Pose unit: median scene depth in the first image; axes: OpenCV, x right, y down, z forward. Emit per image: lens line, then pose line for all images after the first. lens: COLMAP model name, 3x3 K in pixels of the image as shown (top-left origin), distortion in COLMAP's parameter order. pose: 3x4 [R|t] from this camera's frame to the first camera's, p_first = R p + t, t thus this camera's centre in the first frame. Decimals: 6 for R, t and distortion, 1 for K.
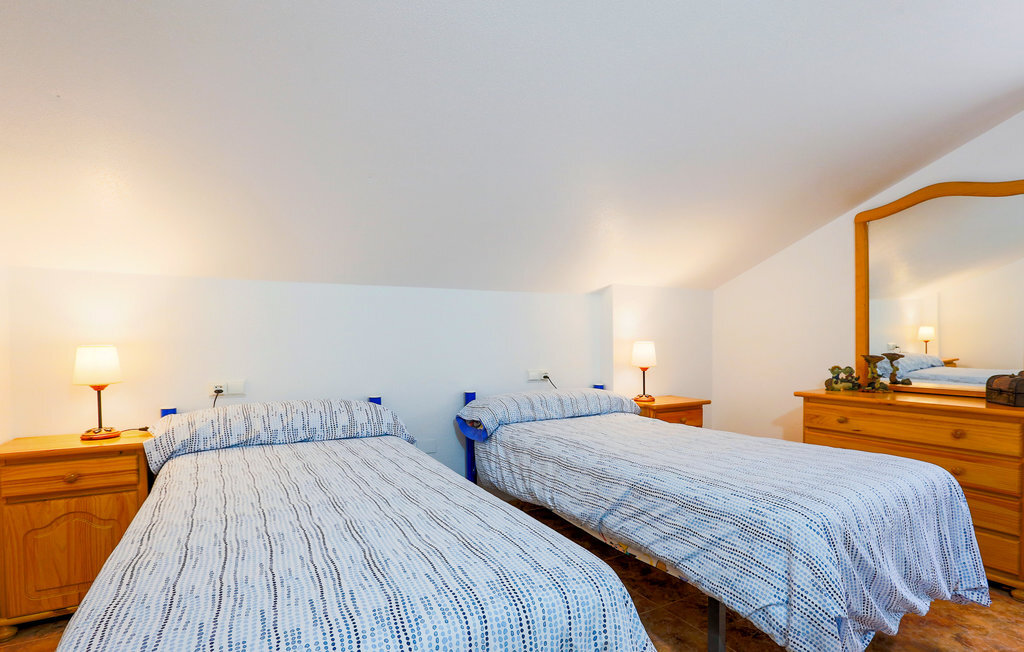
lens RADIAL K [[554.1, 0, 526.4], [0, 554.1, 353.7], [0, 0, 1]] dist [-0.040802, 0.000272]
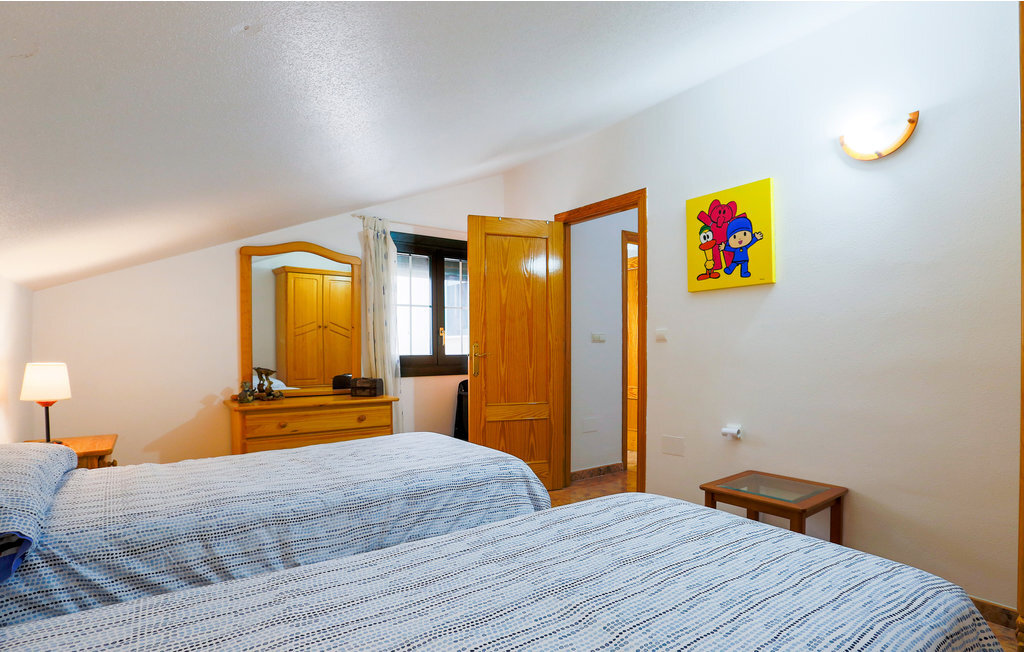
lens RADIAL K [[504.5, 0, 513.9], [0, 504.5, 348.1], [0, 0, 1]] dist [-0.029982, -0.000041]
pose [[-0.123371, 0.006329, 0.992340, -0.925841], [0.026887, 0.999634, -0.003032, -0.045669], [-0.991996, 0.026307, -0.123496, 1.043321]]
